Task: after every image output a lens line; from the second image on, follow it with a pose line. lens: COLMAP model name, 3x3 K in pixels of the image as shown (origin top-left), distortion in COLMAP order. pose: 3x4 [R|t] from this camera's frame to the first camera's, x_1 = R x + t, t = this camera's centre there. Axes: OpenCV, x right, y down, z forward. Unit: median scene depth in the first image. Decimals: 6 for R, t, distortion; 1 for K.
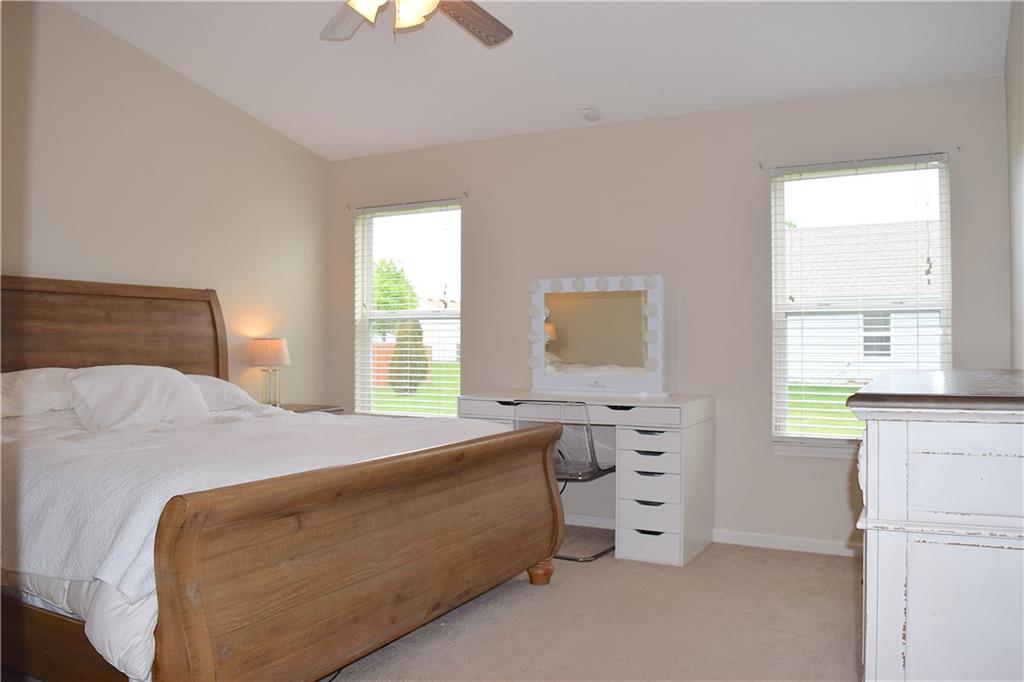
lens RADIAL K [[838.9, 0, 512.0], [0, 838.9, 341.0], [0, 0, 1]] dist [-0.011693, -0.002837]
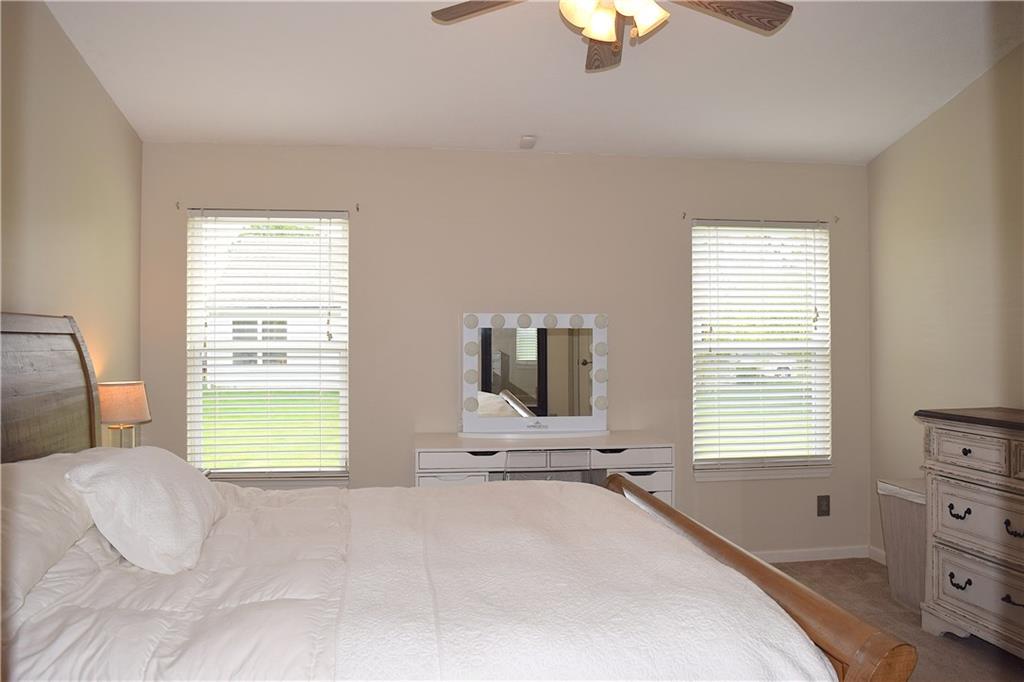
lens RADIAL K [[838.9, 0, 512.0], [0, 838.9, 341.0], [0, 0, 1]] dist [-0.011693, -0.002837]
pose [[0.807311, 0.002386, 0.590121, -0.506966], [-0.001217, 0.999996, -0.002377, -0.043505], [-0.590125, 0.001201, 0.807311, 0.253285]]
